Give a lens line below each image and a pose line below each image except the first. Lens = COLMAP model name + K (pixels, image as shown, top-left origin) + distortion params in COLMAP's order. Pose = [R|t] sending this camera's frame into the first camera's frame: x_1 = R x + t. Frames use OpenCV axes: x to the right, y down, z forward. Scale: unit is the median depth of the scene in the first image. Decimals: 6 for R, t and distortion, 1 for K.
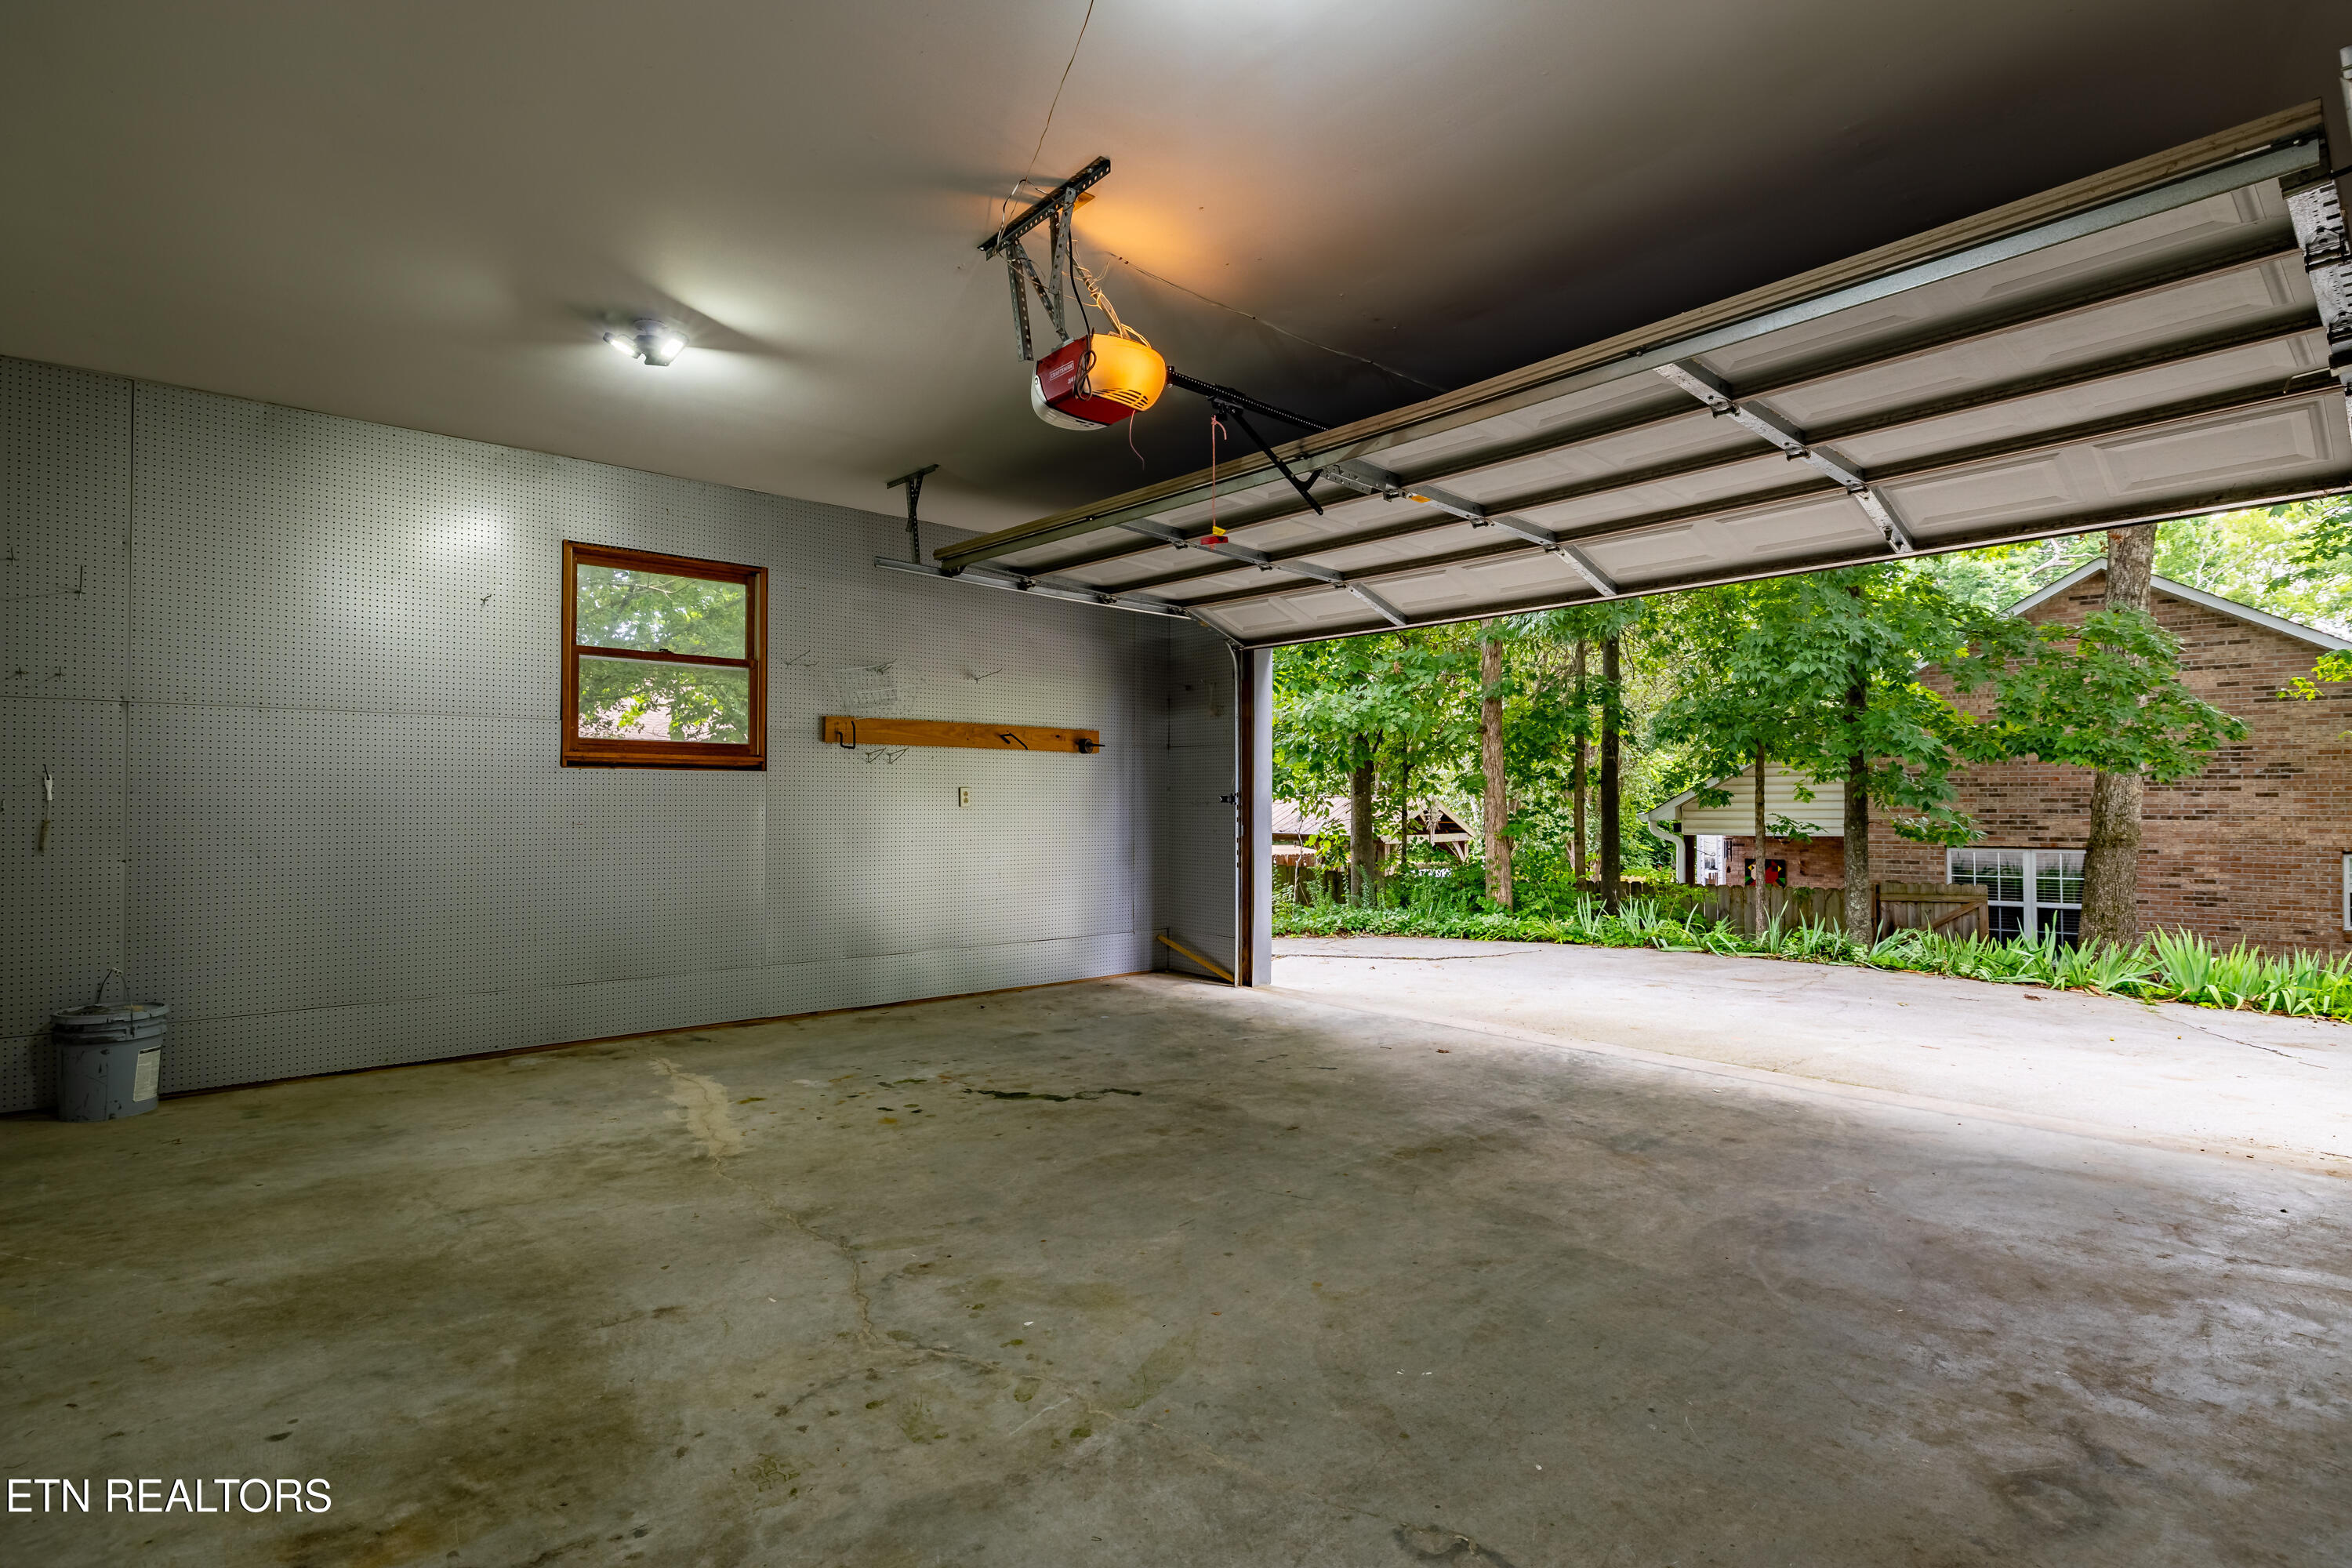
lens RADIAL K [[1263.4, 0, 1177.2], [0, 1263.4, 787.3], [0, 0, 1]] dist [0.001234, 0.000060]
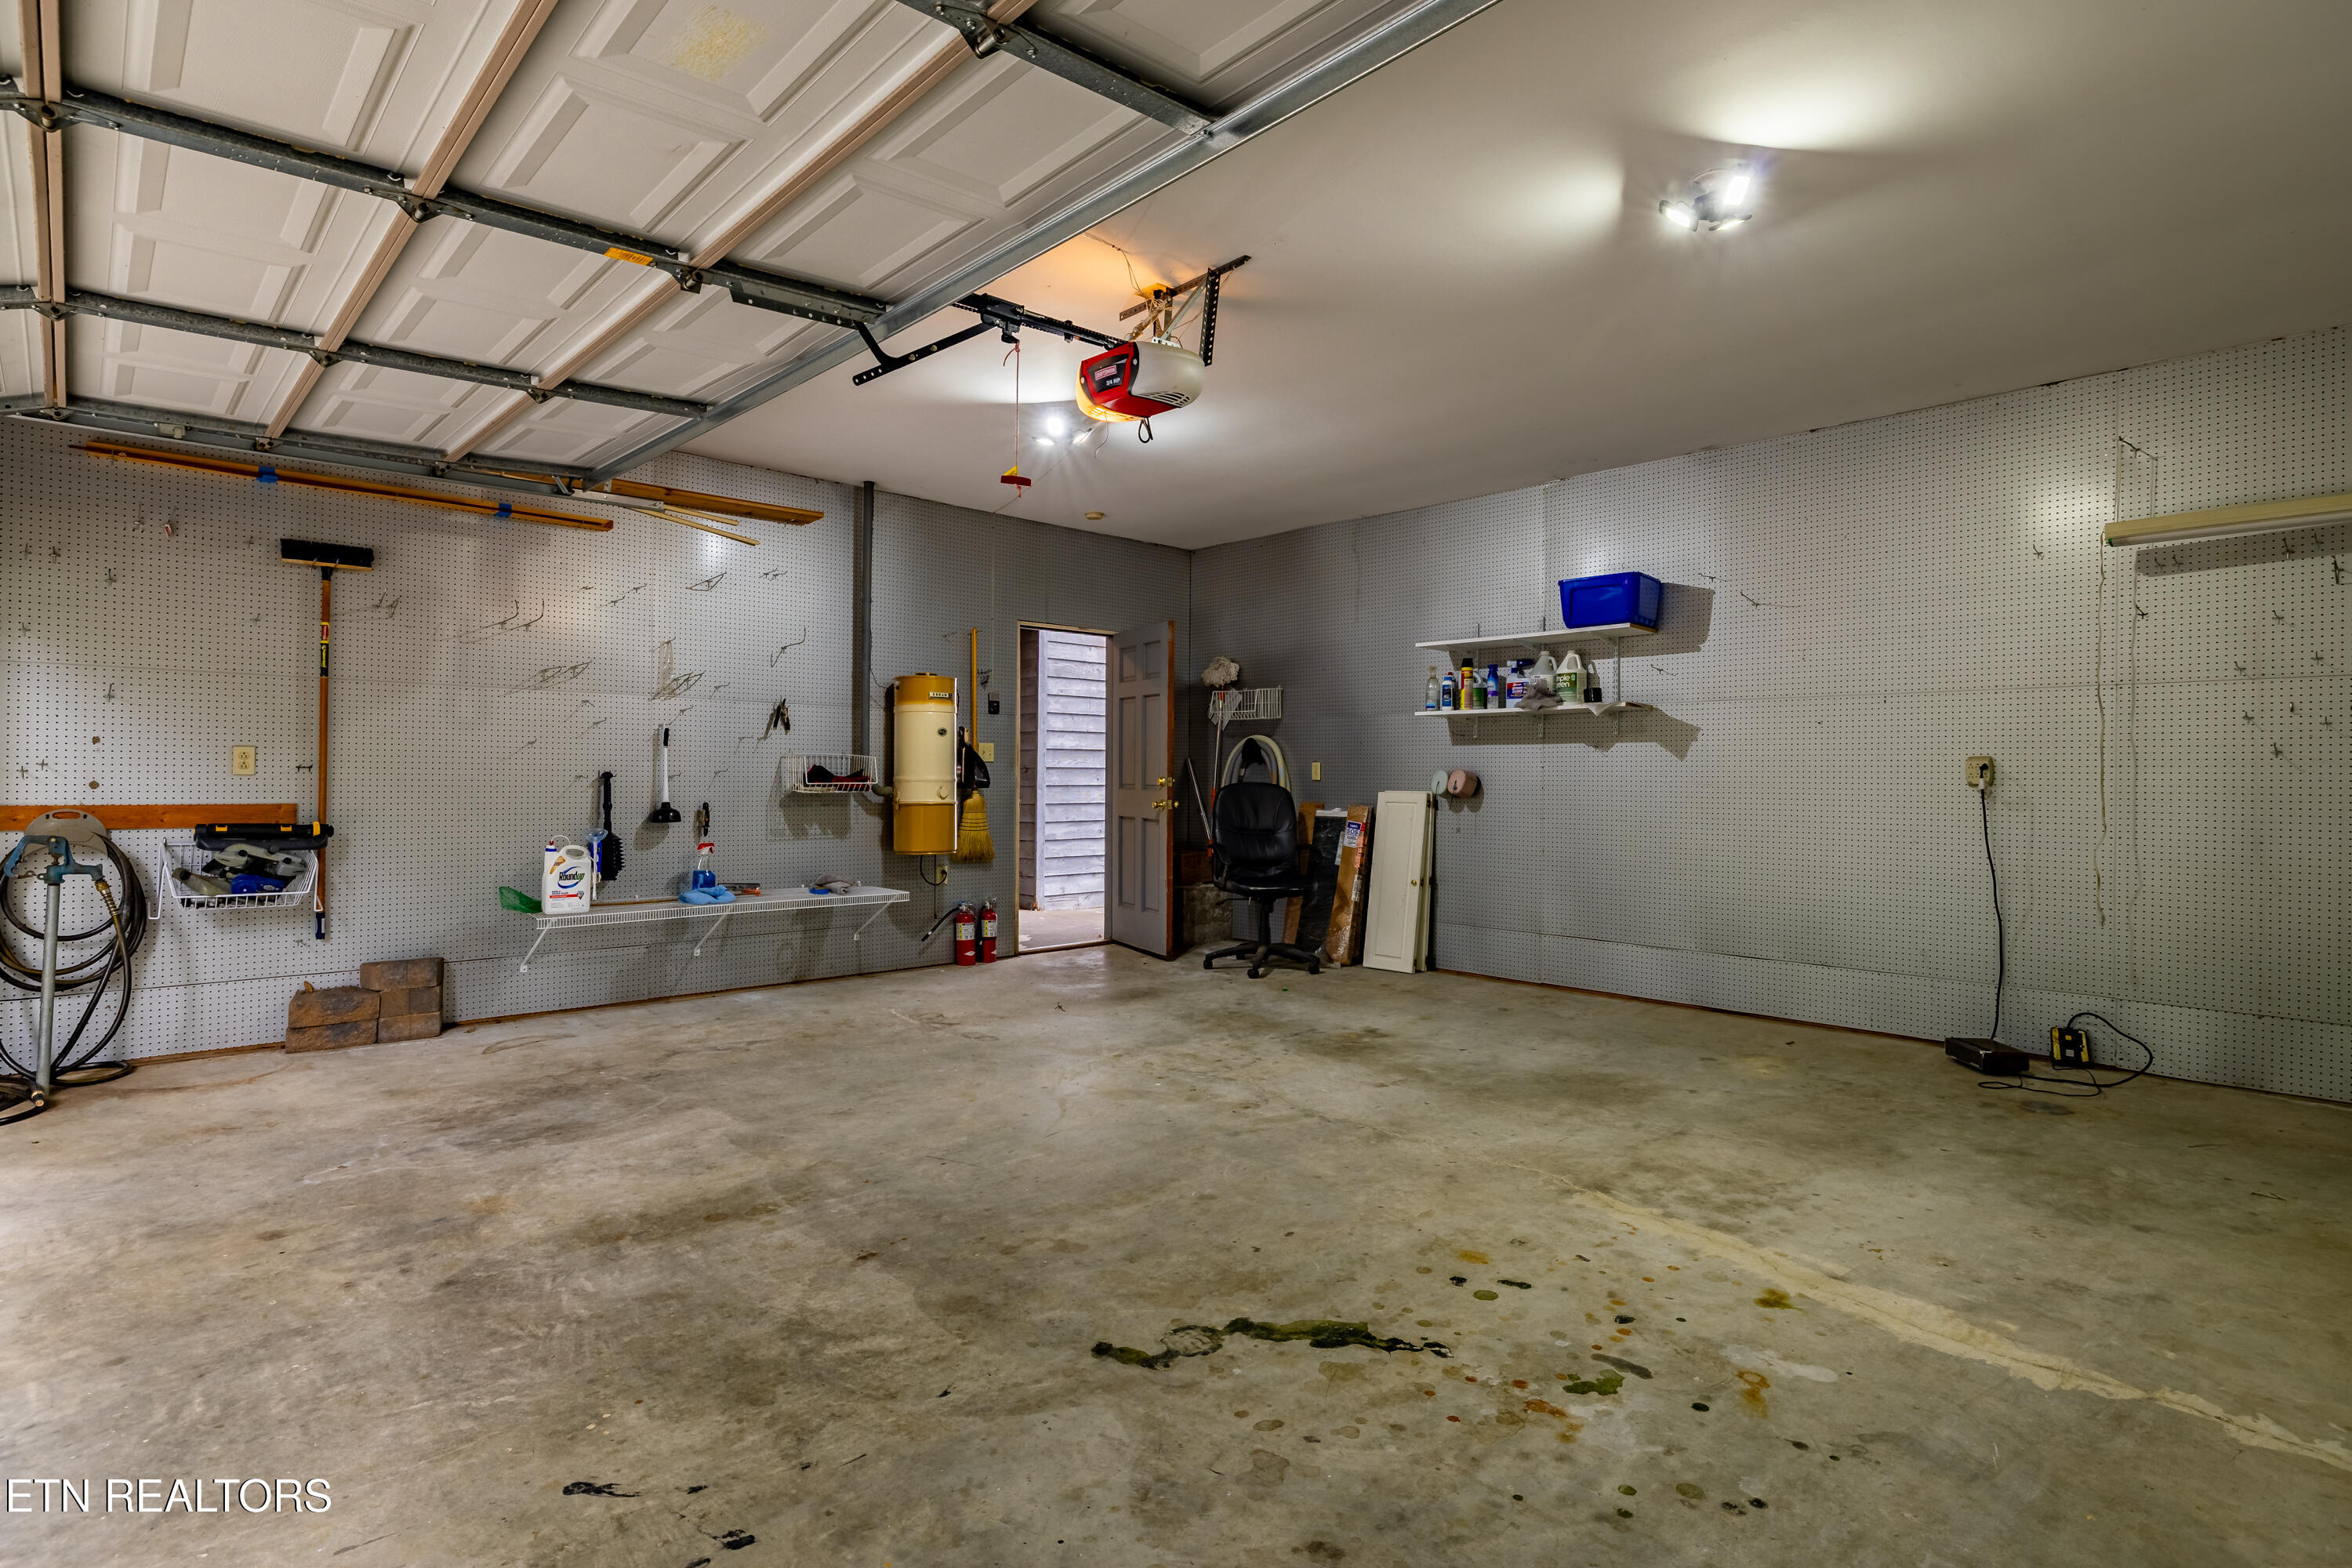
lens RADIAL K [[1263.4, 0, 1173.5], [0, 1263.4, 780.9], [0, 0, 1]] dist [0.001234, 0.000060]
pose [[-0.999209, -0.007441, -0.039053, -0.046696], [-0.007193, 0.999953, -0.006487, 0.020783], [0.039100, -0.006201, -0.999216, 1.798405]]
